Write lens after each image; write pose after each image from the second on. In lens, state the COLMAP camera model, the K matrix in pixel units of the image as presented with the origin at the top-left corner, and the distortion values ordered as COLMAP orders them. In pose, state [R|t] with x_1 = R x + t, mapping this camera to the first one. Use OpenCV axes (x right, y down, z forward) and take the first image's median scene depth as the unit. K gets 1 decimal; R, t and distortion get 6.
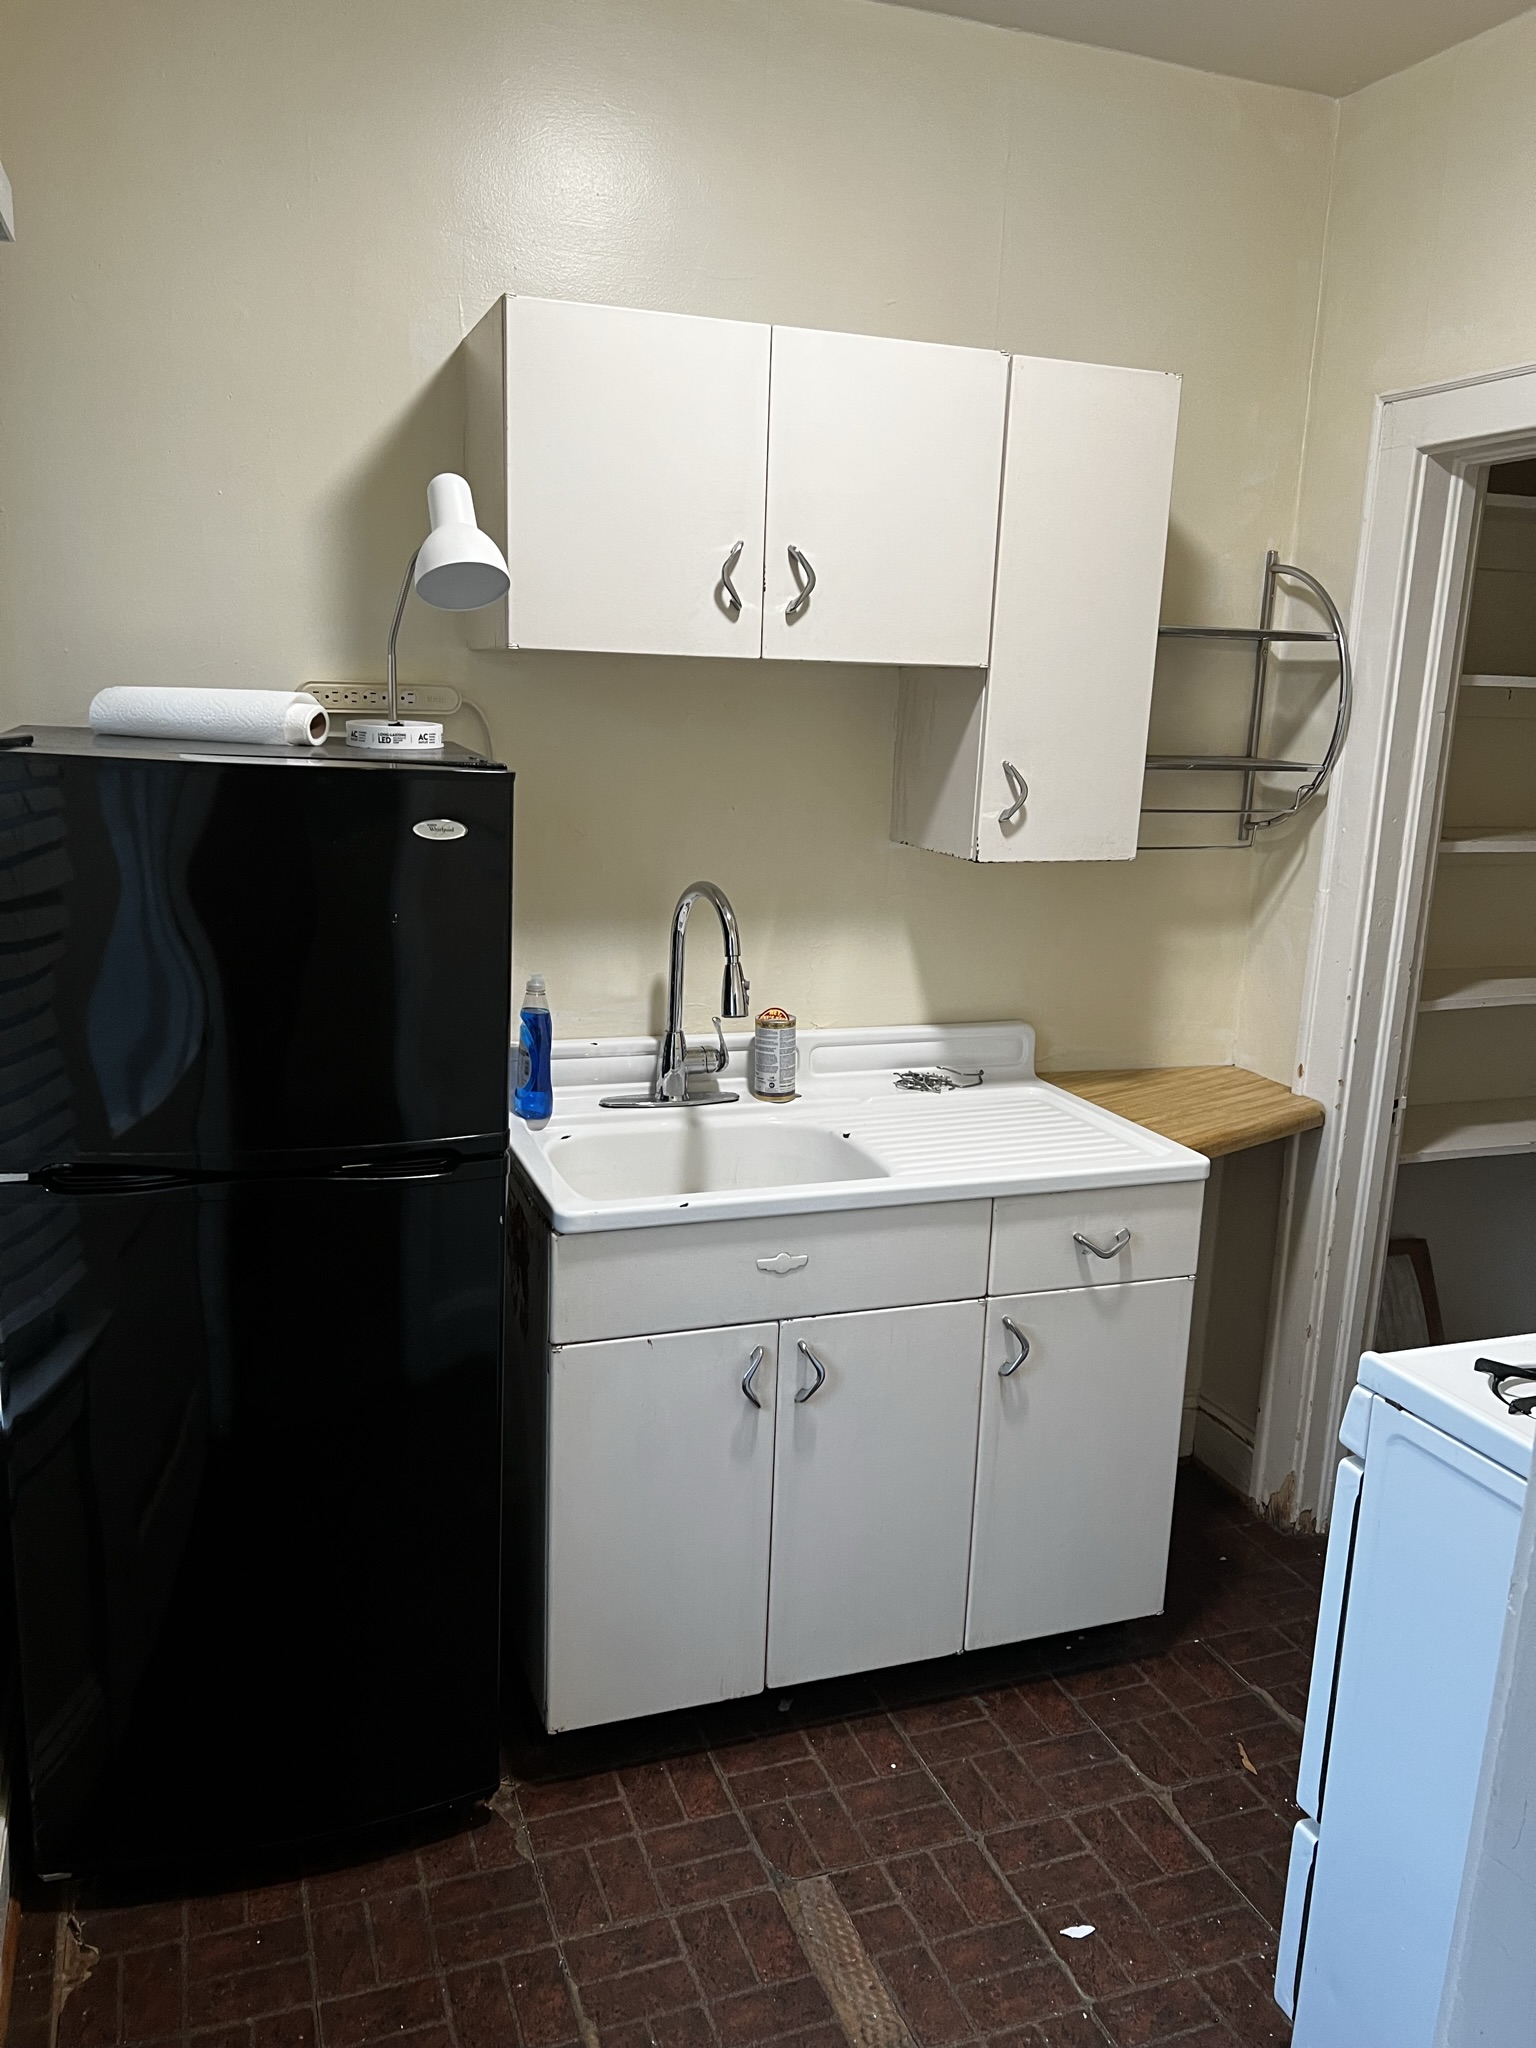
lens RADIAL K [[1579.5, 0, 768.0], [0, 1579.5, 1024.0], [0, 0, 1]] dist [-0.054553, -0.002916]
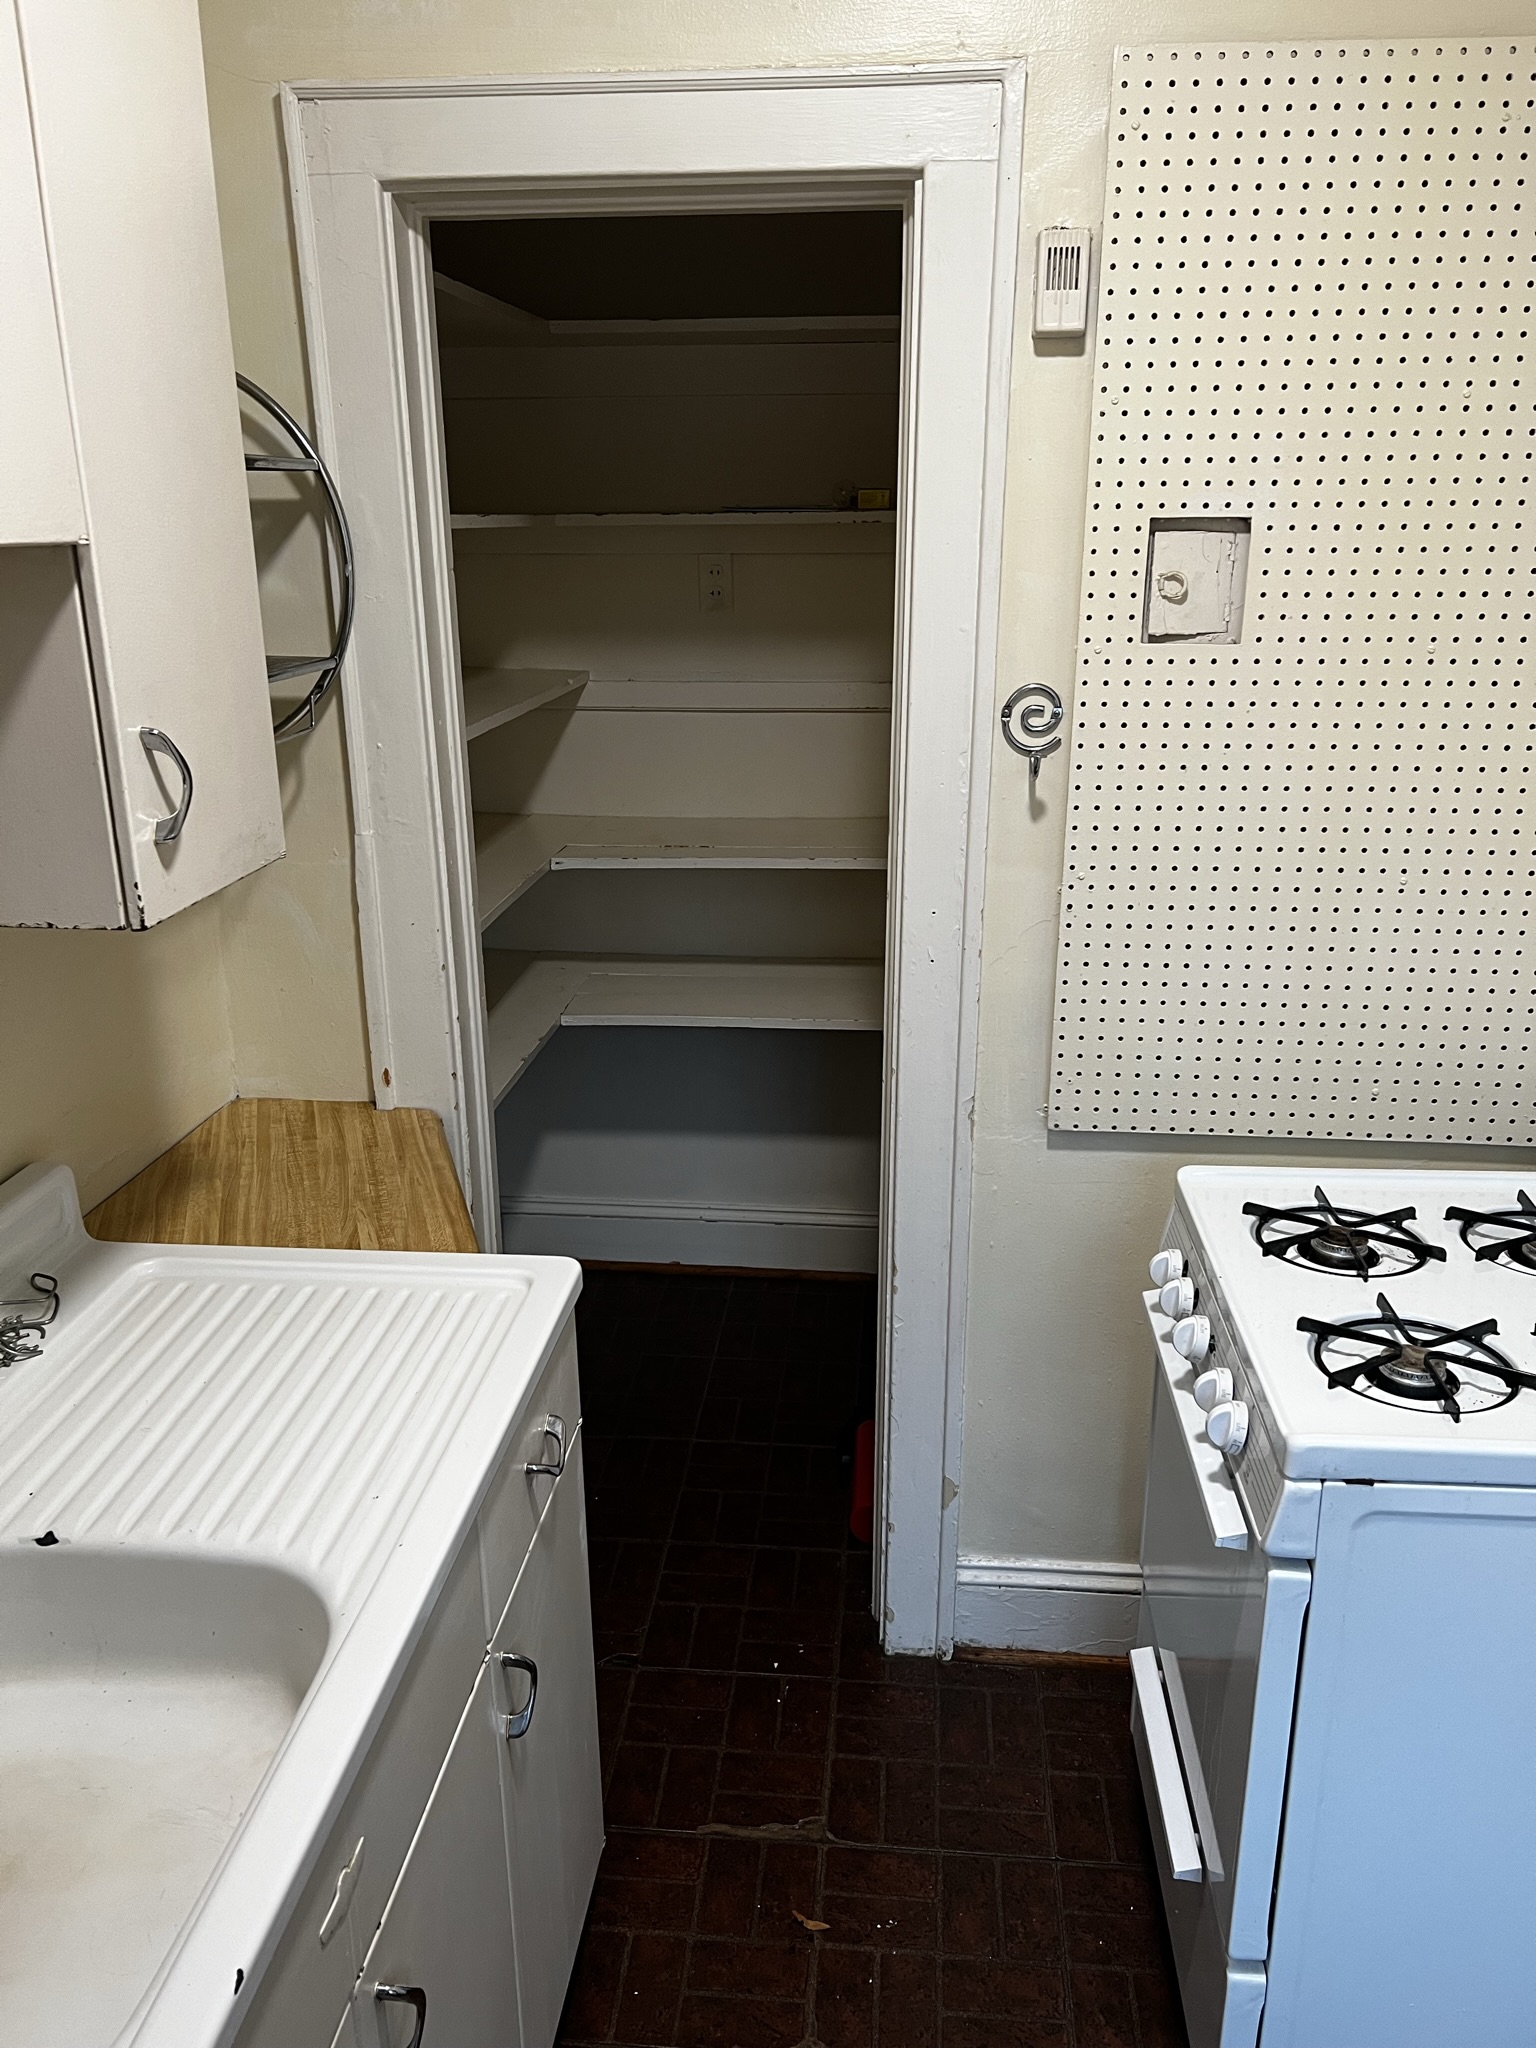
lens RADIAL K [[1495.7, 0, 768.0], [0, 1495.7, 1024.0], [0, 0, 1]] dist [0.000920, -0.000172]
pose [[0.421689, -0.309487, 0.852289, -0.191114], [0.200210, 0.948529, 0.245376, -0.141482], [-0.884361, 0.067165, 0.461946, 0.557164]]
